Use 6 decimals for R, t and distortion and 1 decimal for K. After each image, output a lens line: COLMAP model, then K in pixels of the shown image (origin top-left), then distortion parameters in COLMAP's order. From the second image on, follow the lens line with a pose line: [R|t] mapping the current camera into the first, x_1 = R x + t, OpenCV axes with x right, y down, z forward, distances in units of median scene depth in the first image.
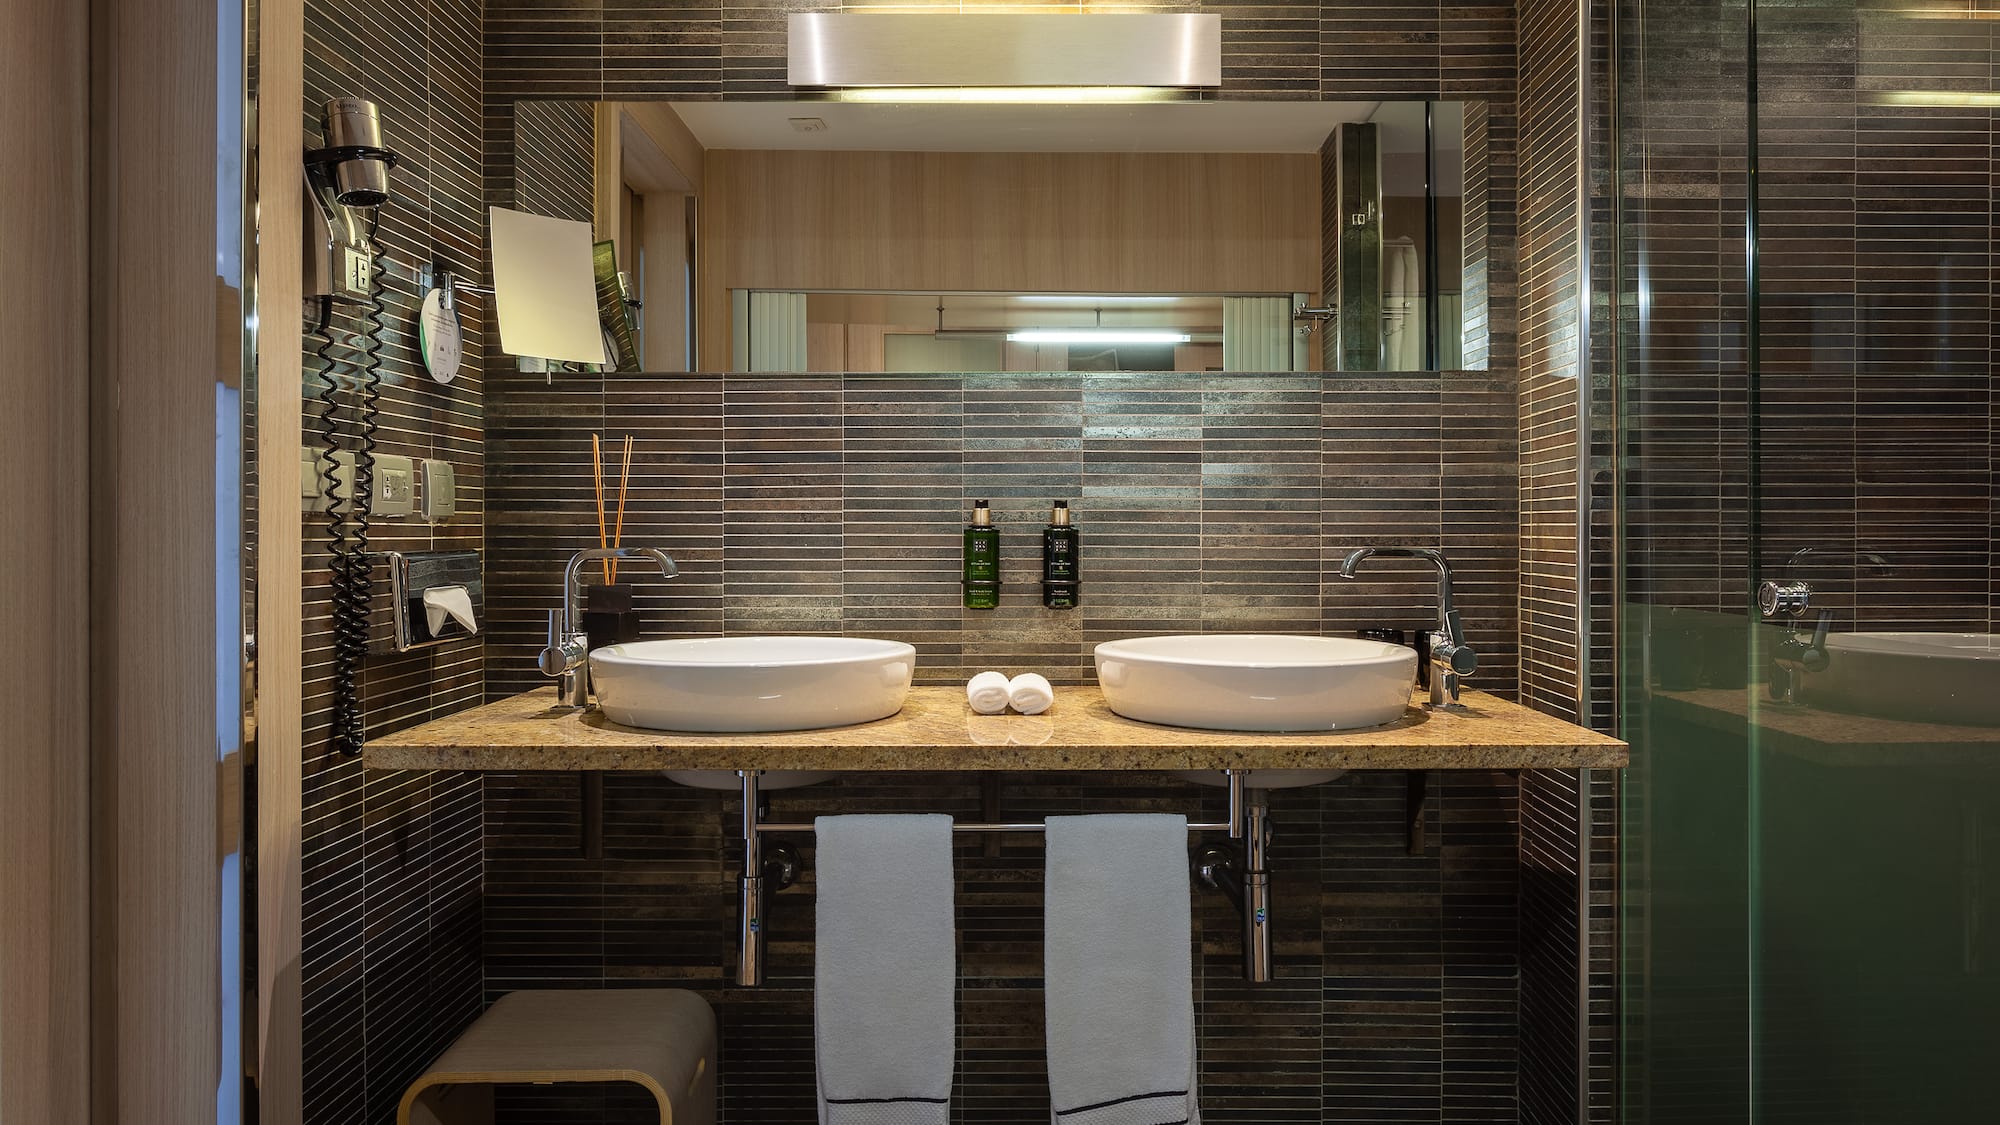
lens RADIAL K [[1365.3, 0, 1007.7], [0, 1365.3, 557.5], [0, 0, 1]] dist [-0.001022, -0.000632]
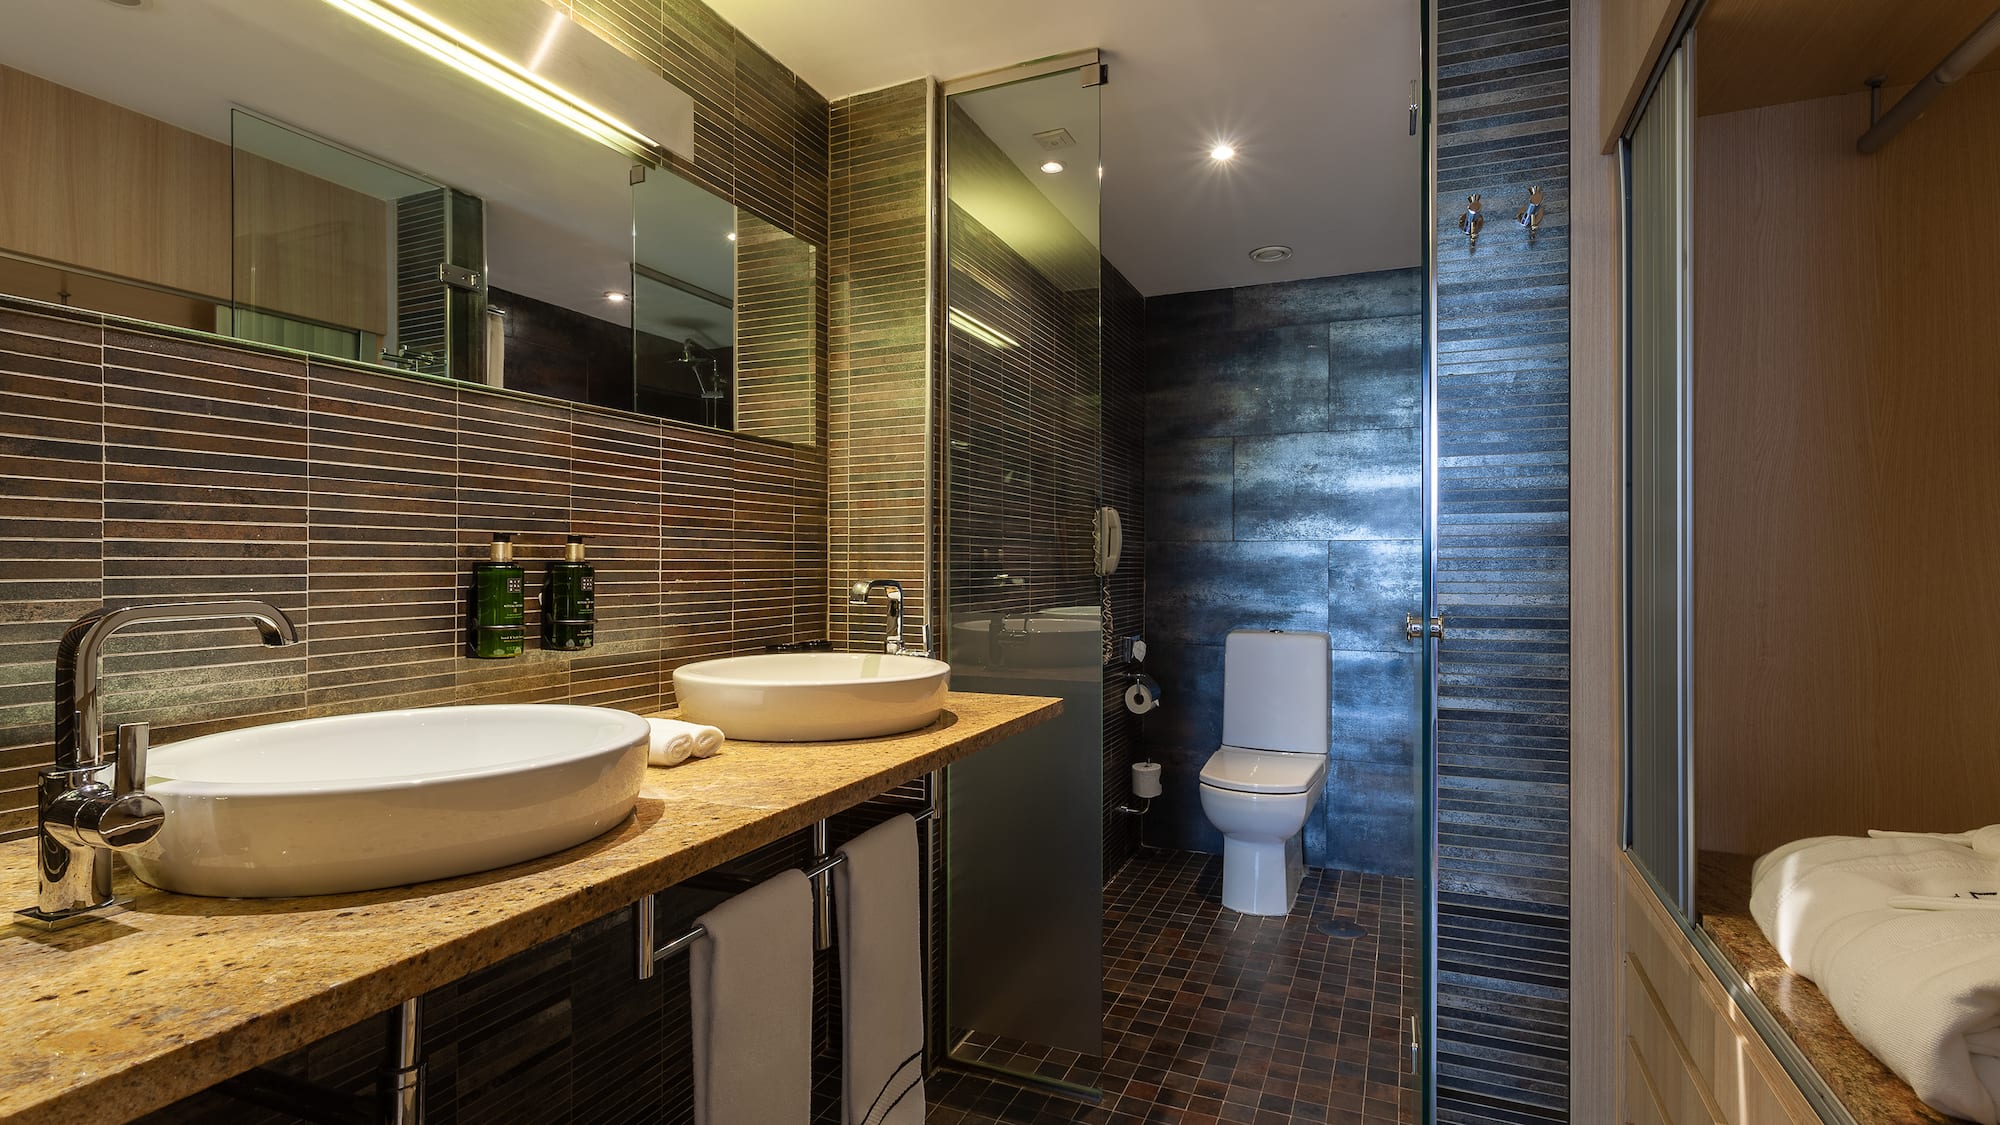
lens RADIAL K [[970.8, 0, 1004.6], [0, 970.8, 570.1], [0, 0, 1]] dist [0.006803, 0.000455]
pose [[0.385077, -0.007852, 0.922851, -0.459357], [0.018321, 0.999832, 0.000862, -0.012648], [-0.922703, 0.016576, 0.385156, 0.455293]]
